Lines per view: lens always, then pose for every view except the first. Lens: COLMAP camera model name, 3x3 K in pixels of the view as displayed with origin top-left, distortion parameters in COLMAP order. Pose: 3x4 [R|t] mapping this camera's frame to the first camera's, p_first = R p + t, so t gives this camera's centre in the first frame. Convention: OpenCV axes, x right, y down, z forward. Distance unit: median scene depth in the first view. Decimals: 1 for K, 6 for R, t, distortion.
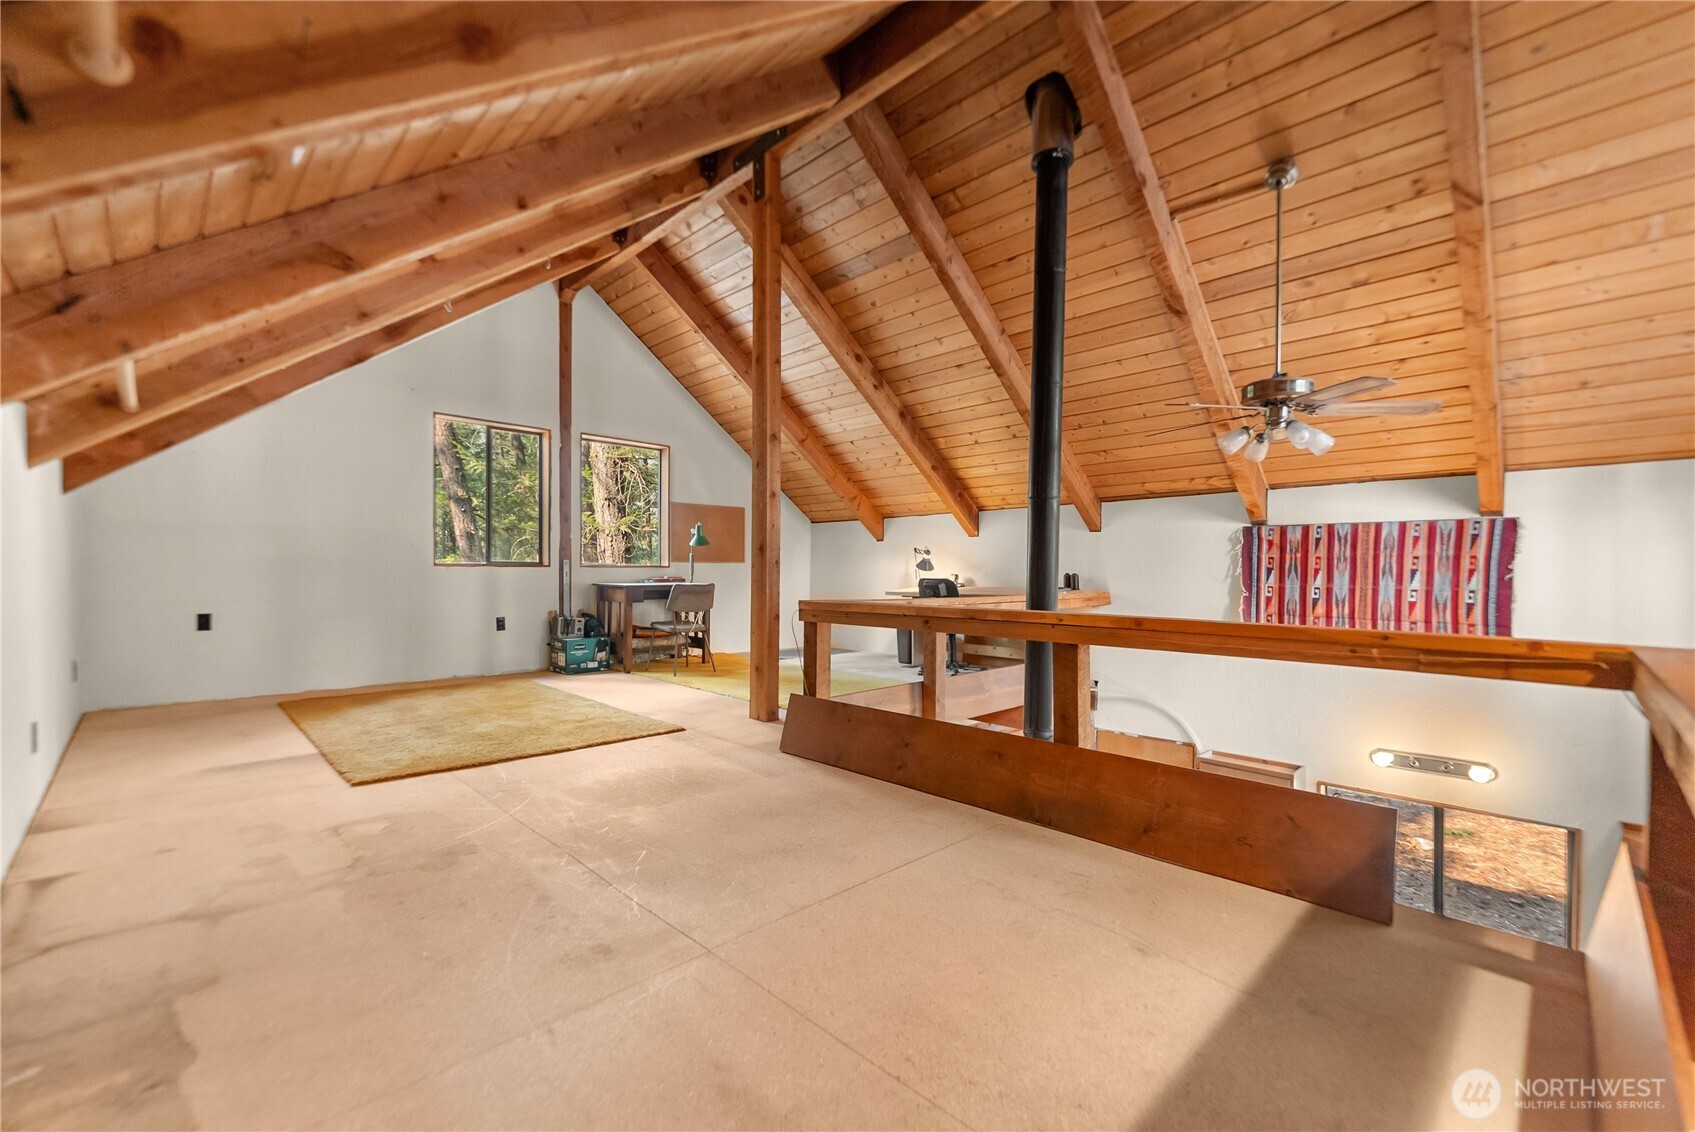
lens RADIAL K [[705.7, 0, 845.6], [0, 705.7, 577.5], [0, 0, 1]] dist [0.000111, 0.000178]
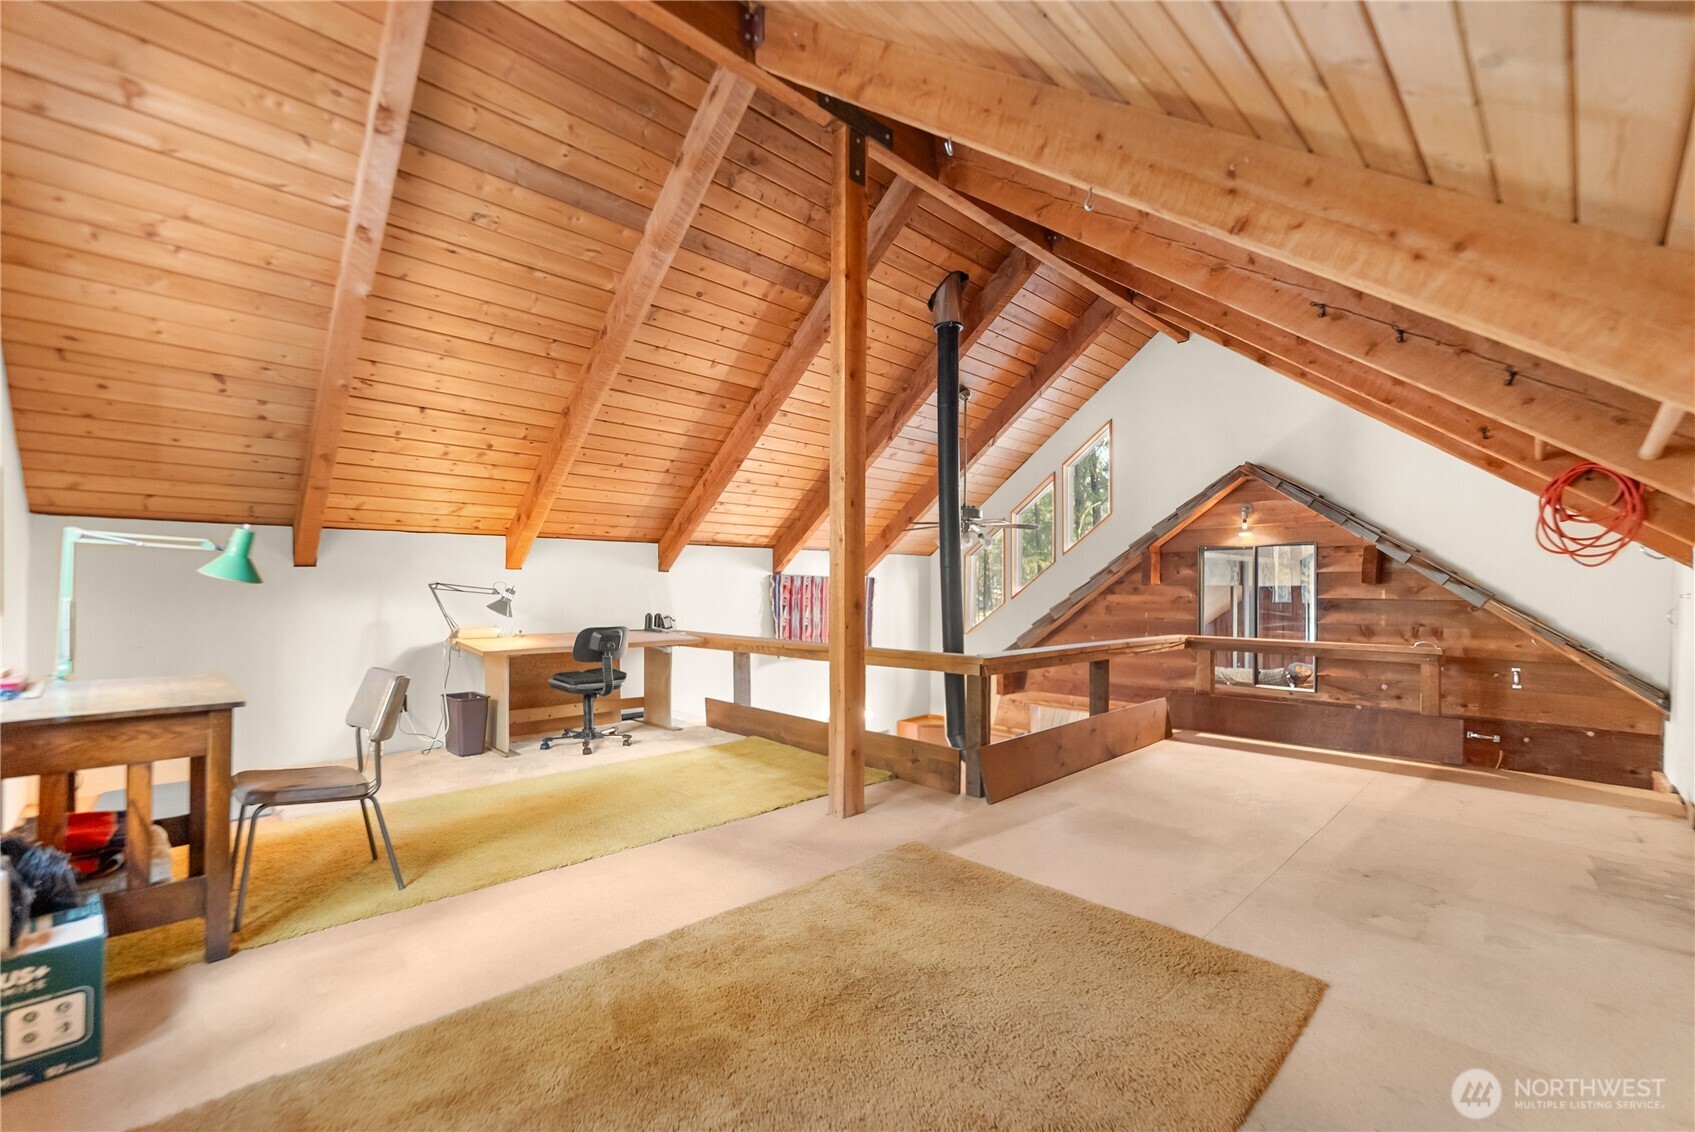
lens RADIAL K [[719.8, 0, 857.6], [0, 719.8, 566.9], [0, 0, 1]] dist [0.000669, 0.000168]
pose [[-0.006032, 0.020096, 0.999780, -0.886667], [0.003549, 0.999792, -0.020075, -0.064119], [-0.999976, 0.003427, -0.006102, 0.919112]]
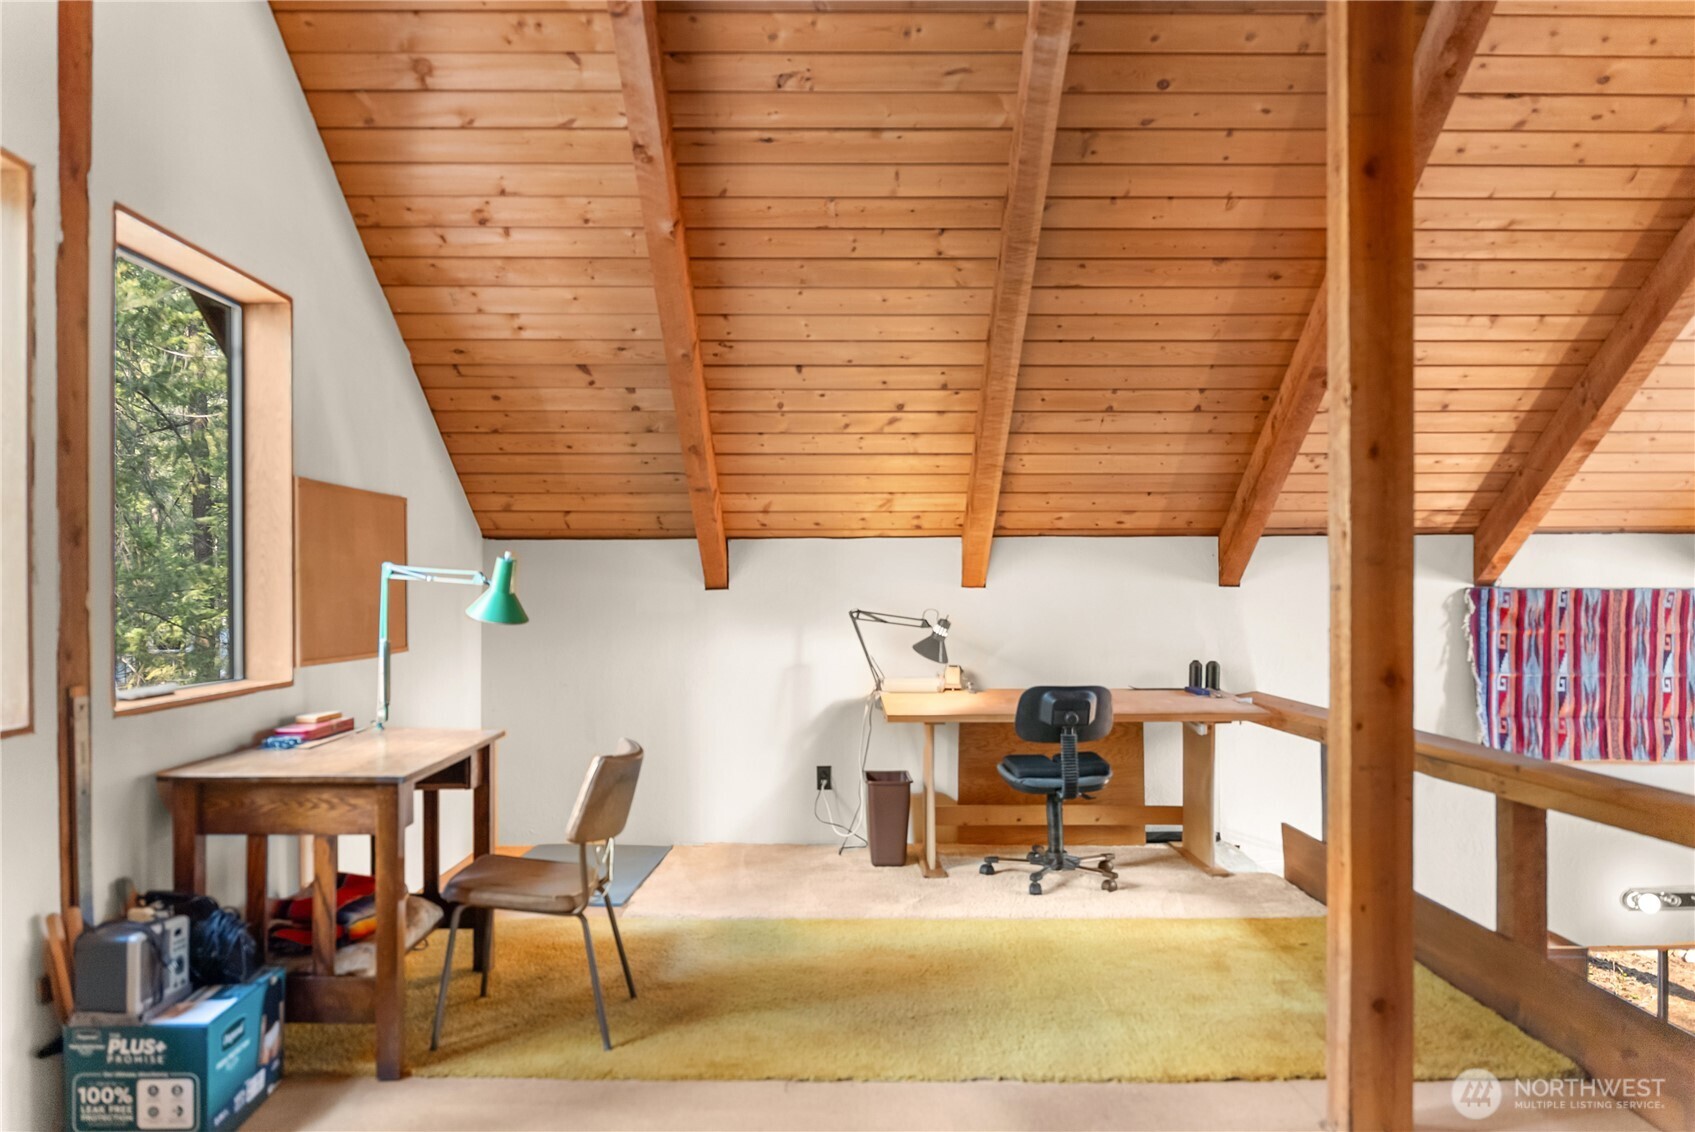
lens RADIAL K [[1172.0, 0, 847.5], [0, 1172.0, 566.0], [0, 0, 1]] dist [-0.008223, -0.008753]
pose [[0.699385, 0.005985, 0.714720, -0.696465], [0.012283, 0.999717, -0.020392, -0.084354], [-0.714639, 0.023041, 0.699114, 0.703617]]
